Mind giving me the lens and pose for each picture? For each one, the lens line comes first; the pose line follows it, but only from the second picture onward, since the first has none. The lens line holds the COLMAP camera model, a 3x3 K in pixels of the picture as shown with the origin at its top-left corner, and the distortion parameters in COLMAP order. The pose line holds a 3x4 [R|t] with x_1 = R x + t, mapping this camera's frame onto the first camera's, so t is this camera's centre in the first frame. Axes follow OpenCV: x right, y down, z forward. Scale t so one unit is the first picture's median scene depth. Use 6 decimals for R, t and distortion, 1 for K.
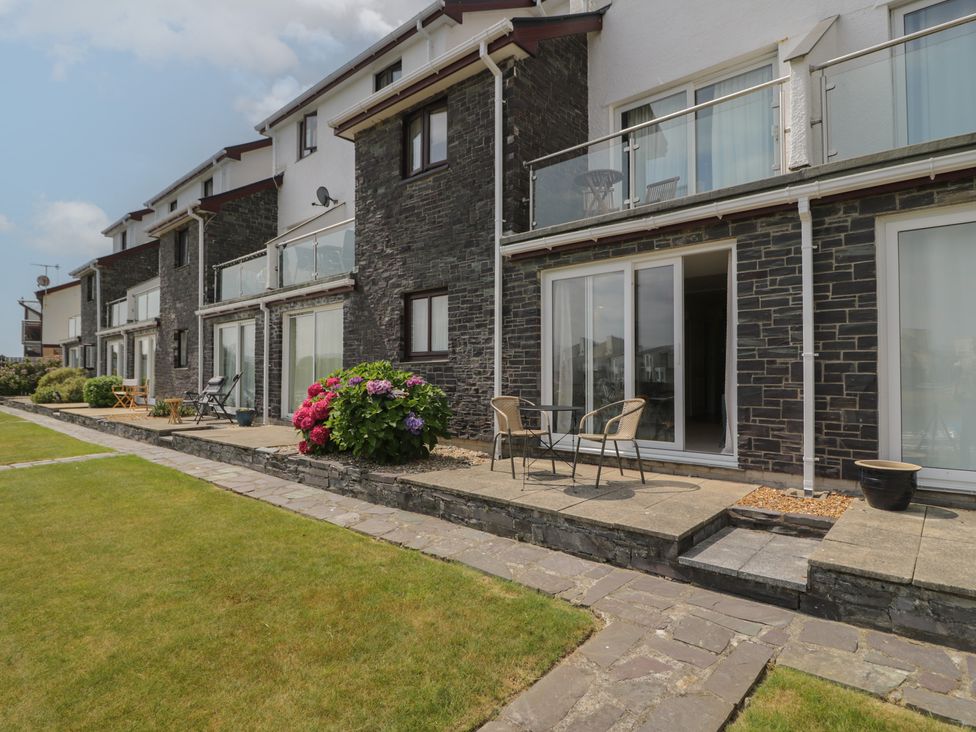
lens RADIAL K [[507.1, 0, 487.7], [0, 507.1, 367.7], [0, 0, 1]] dist [0.002778, -0.014145]
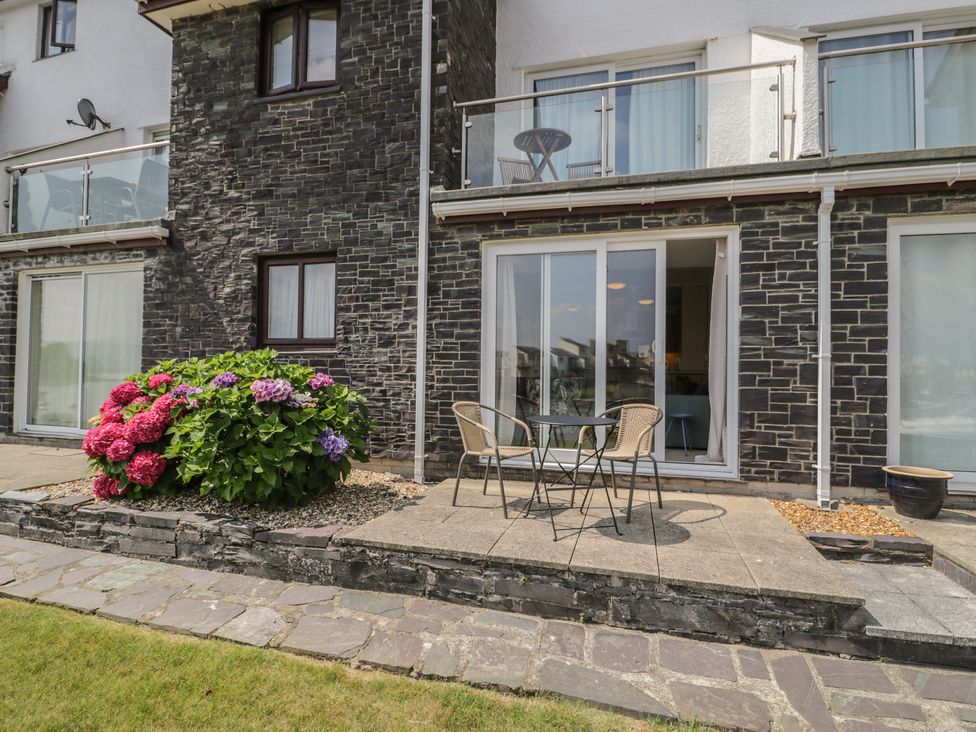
lens RADIAL K [[495.3, 0, 488.0], [0, 495.3, 366.0], [0, 0, 1]] dist [-0.000261, -0.012306]
pose [[0.904708, 0.015229, 0.425759, -0.236219], [-0.018476, 0.999823, 0.003496, 0.000709], [-0.425630, -0.011029, 0.904830, 0.324489]]
